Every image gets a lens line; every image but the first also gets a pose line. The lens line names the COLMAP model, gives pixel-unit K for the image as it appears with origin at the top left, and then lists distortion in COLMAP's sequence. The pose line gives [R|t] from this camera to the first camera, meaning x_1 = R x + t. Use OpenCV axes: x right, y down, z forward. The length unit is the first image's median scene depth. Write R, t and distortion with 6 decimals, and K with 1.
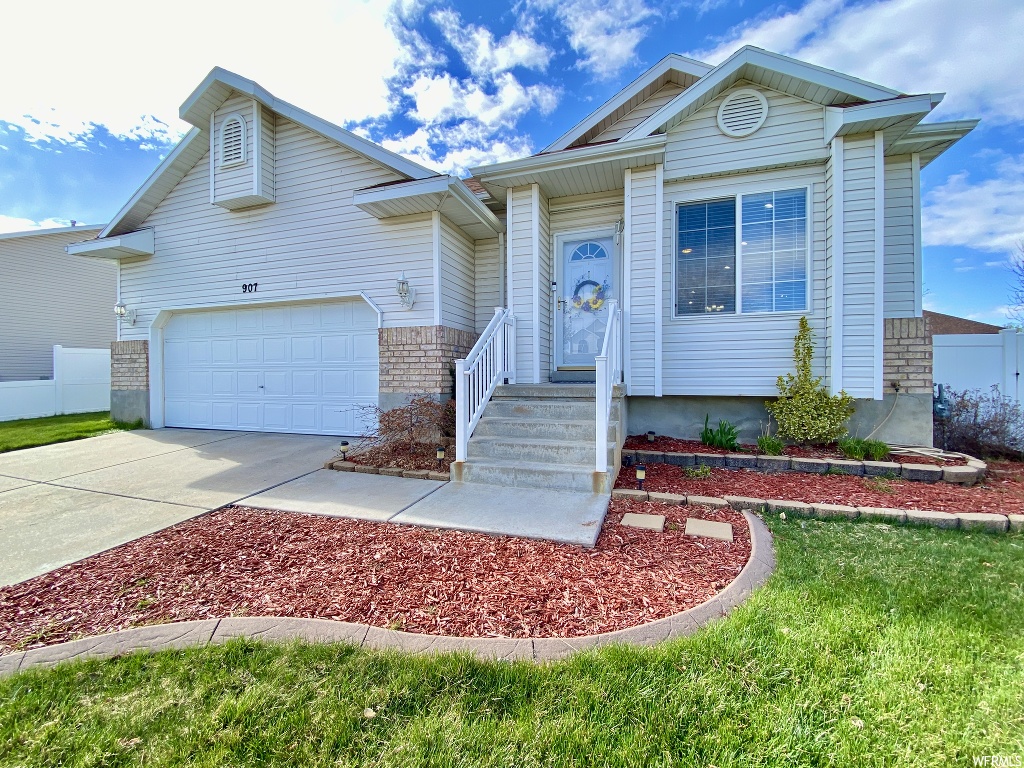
lens RADIAL K [[416.6, 0, 514.6], [0, 416.6, 383.3], [0, 0, 1]] dist [0.000232, -0.000527]
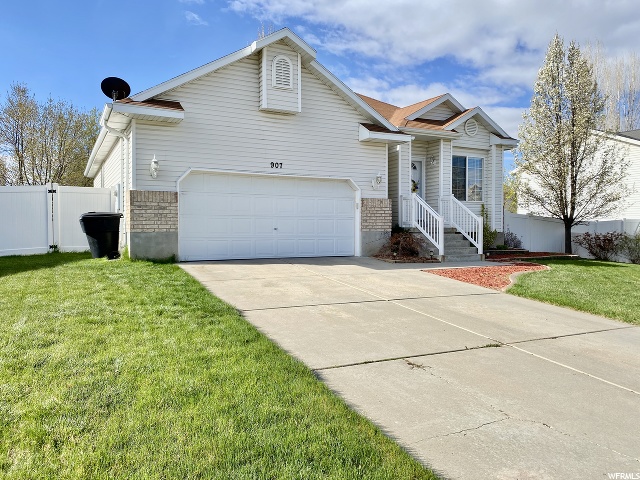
lens RADIAL K [[486.2, 0, 317.6], [0, 486.2, 241.2], [0, 0, 1]] dist [0.062013, 0.000447]
pose [[0.688480, -0.020635, 0.724962, -2.146192], [0.001008, 0.999621, 0.027496, 0.005697], [-0.725255, -0.018200, 0.688240, -0.422198]]
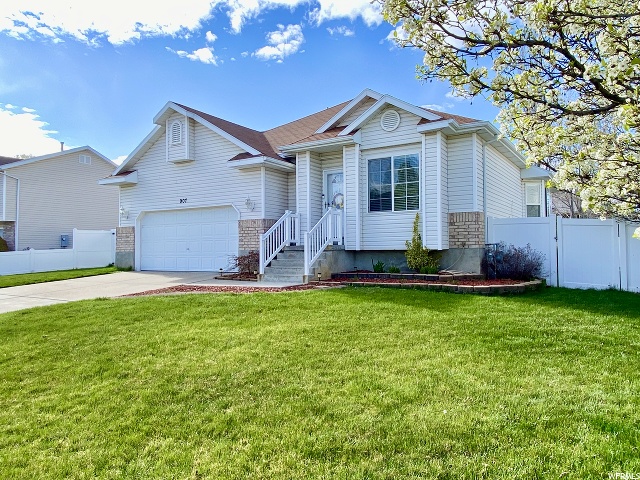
lens RADIAL K [[454.1, 0, 320.7], [0, 454.1, 237.8], [0, 0, 1]] dist [0.045739, 0.002514]
pose [[0.973558, -0.011695, -0.228141, 0.625047], [0.001685, 0.999029, -0.044025, 0.062209], [0.228434, 0.042477, 0.972632, -1.190429]]
